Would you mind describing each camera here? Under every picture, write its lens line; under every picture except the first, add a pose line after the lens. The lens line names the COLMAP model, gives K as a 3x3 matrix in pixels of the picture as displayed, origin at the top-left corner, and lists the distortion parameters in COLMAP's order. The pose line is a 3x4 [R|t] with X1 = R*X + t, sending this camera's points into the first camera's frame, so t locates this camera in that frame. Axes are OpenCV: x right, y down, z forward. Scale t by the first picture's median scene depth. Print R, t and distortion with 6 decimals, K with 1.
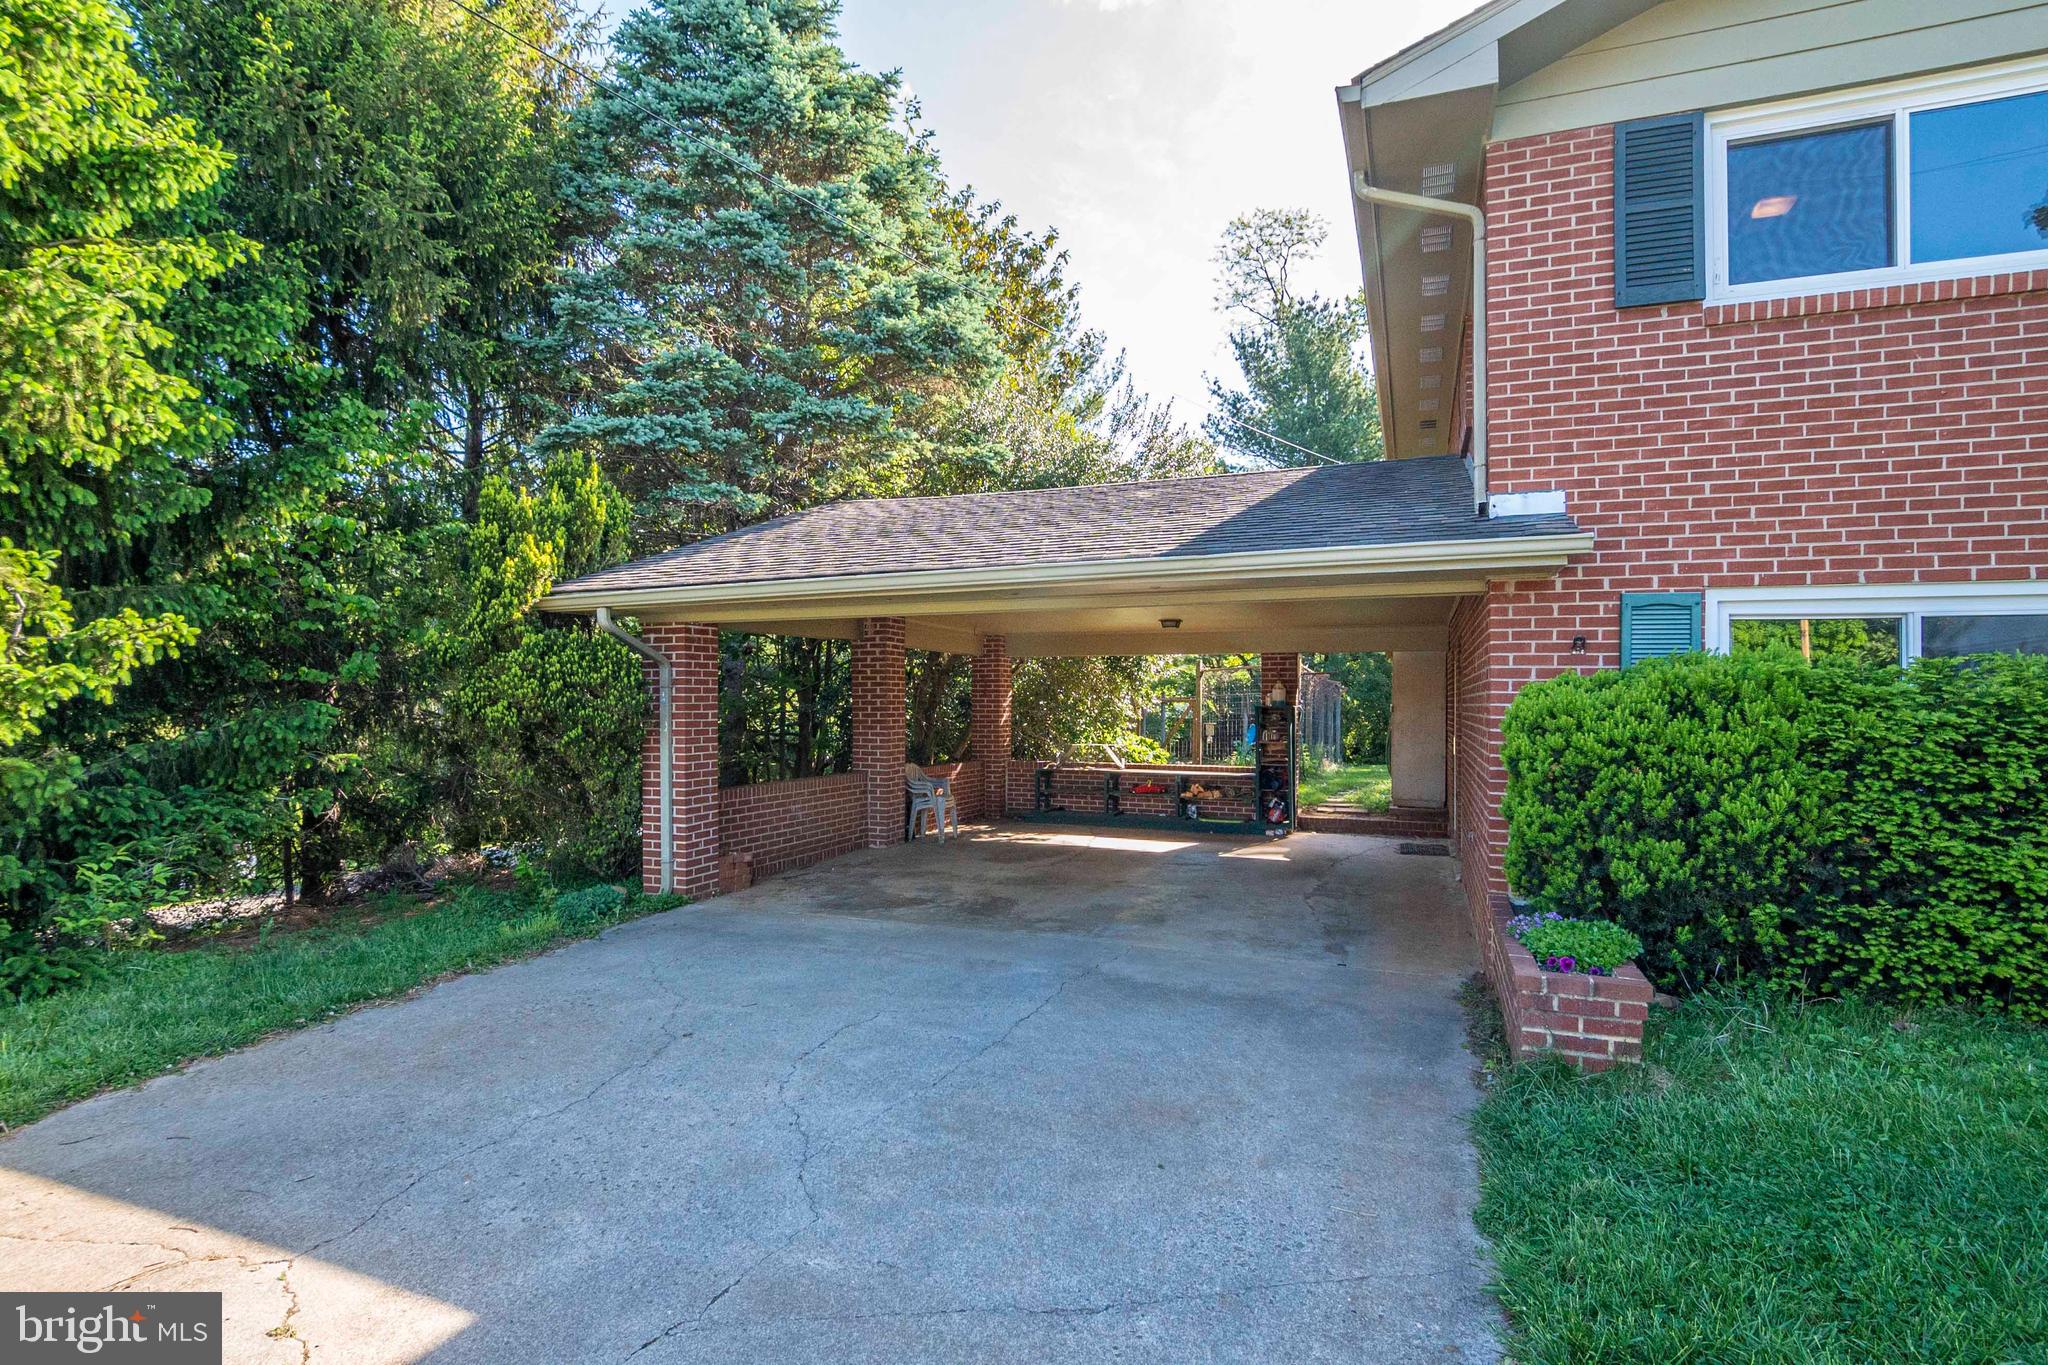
lens RADIAL K [[1017.6, 0, 1015.0], [0, 1017.6, 683.2], [0, 0, 1]] dist [-0.024378, 0.006393]
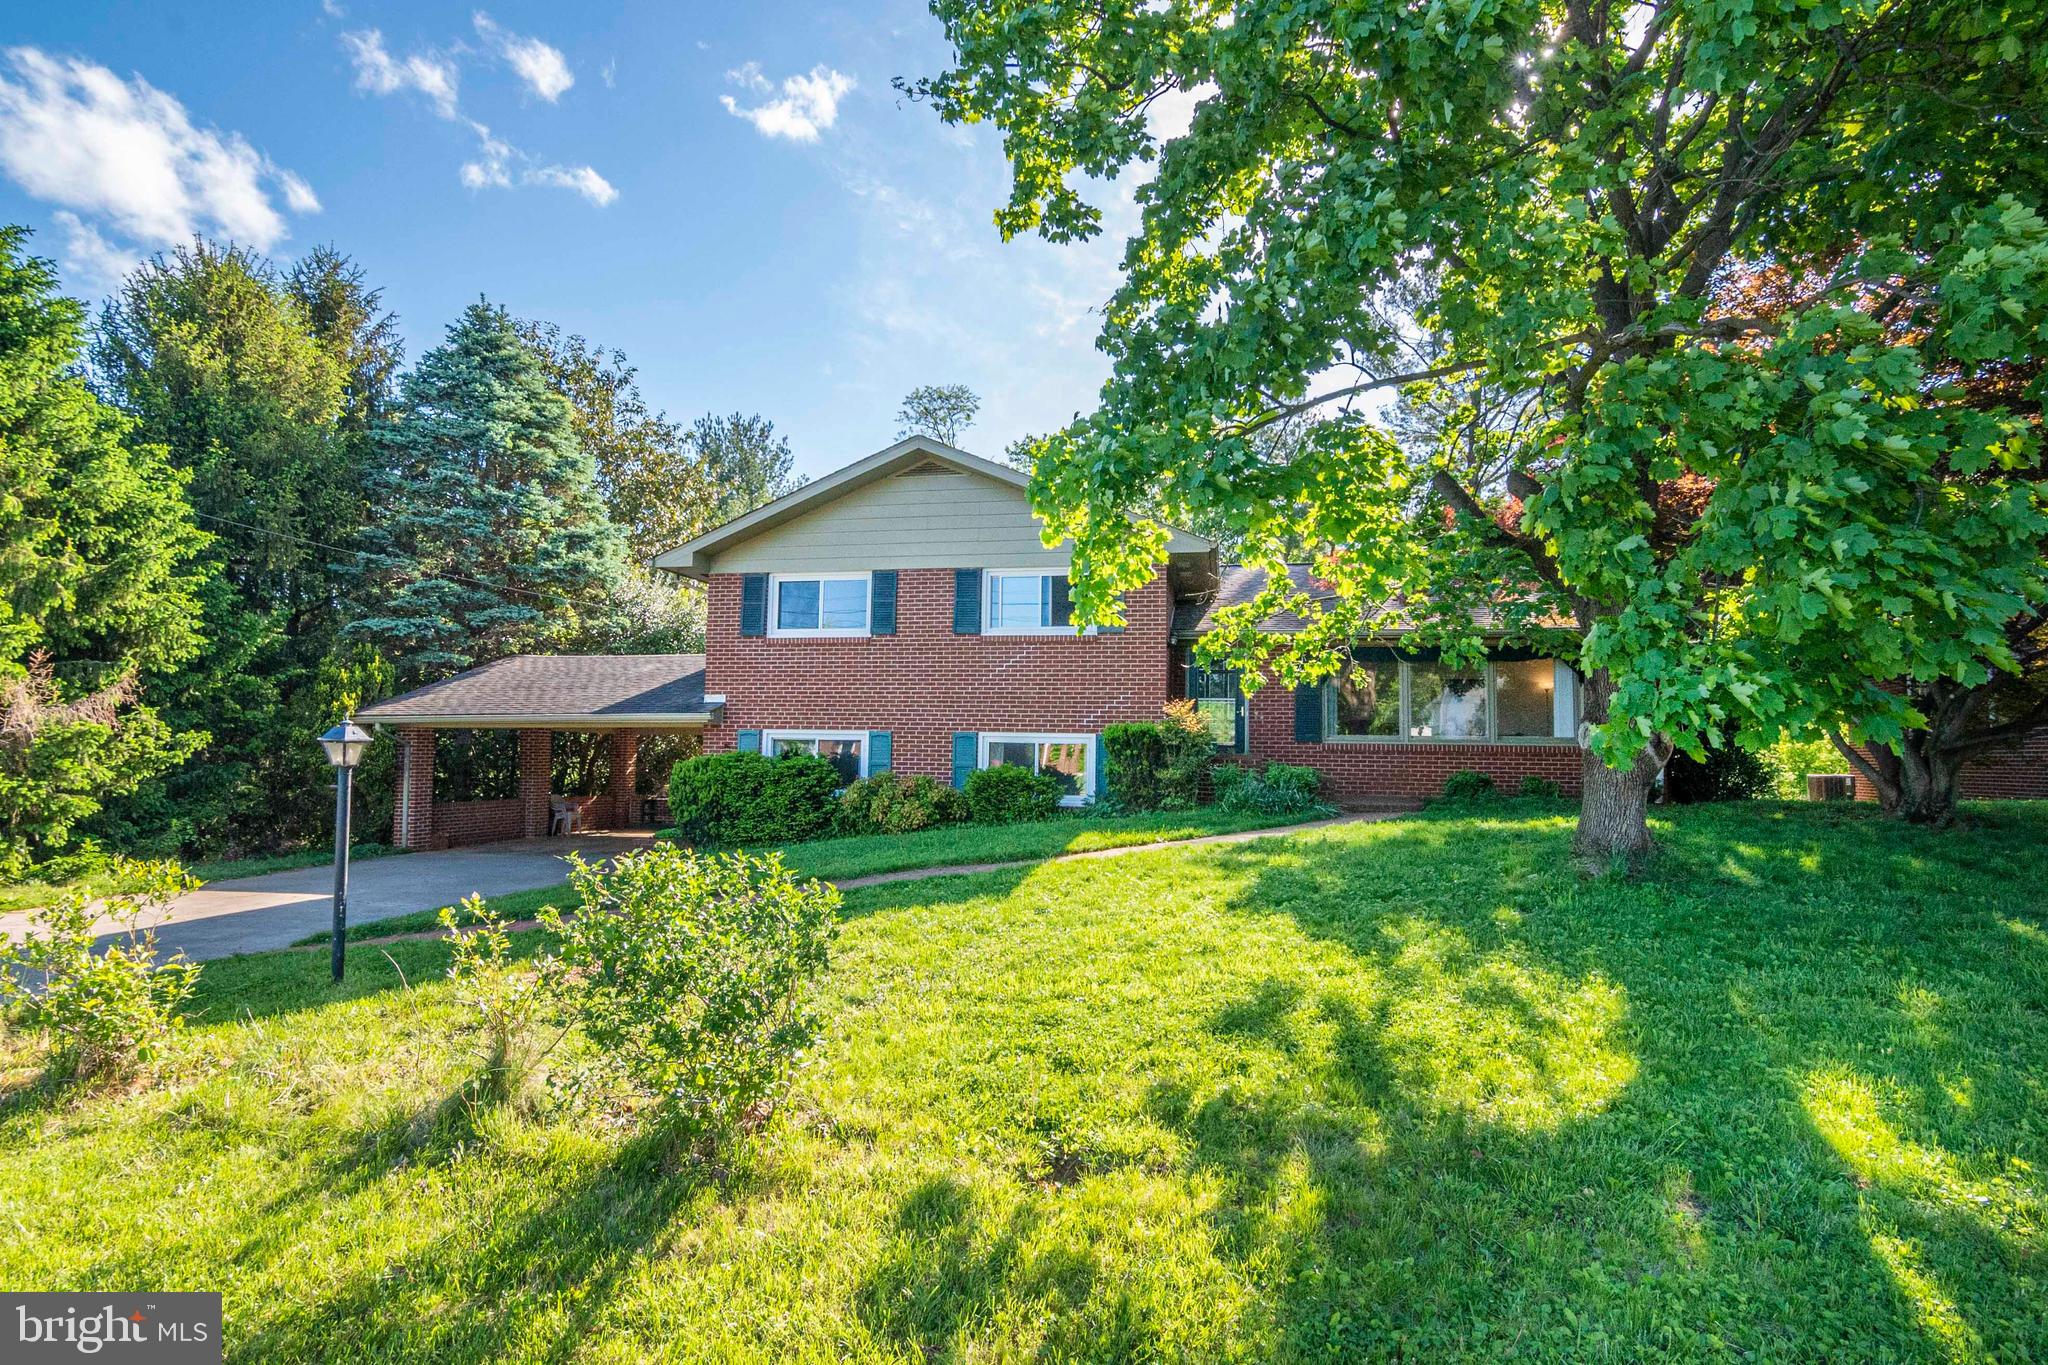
lens RADIAL K [[1017.6, 0, 1015.0], [0, 1017.6, 683.2], [0, 0, 1]] dist [-0.024378, 0.006393]
pose [[0.986423, 0.017451, 0.163295, 0.627308], [-0.009775, 0.998814, -0.047688, -0.064767], [-0.163934, 0.045444, 0.985424, -1.457107]]
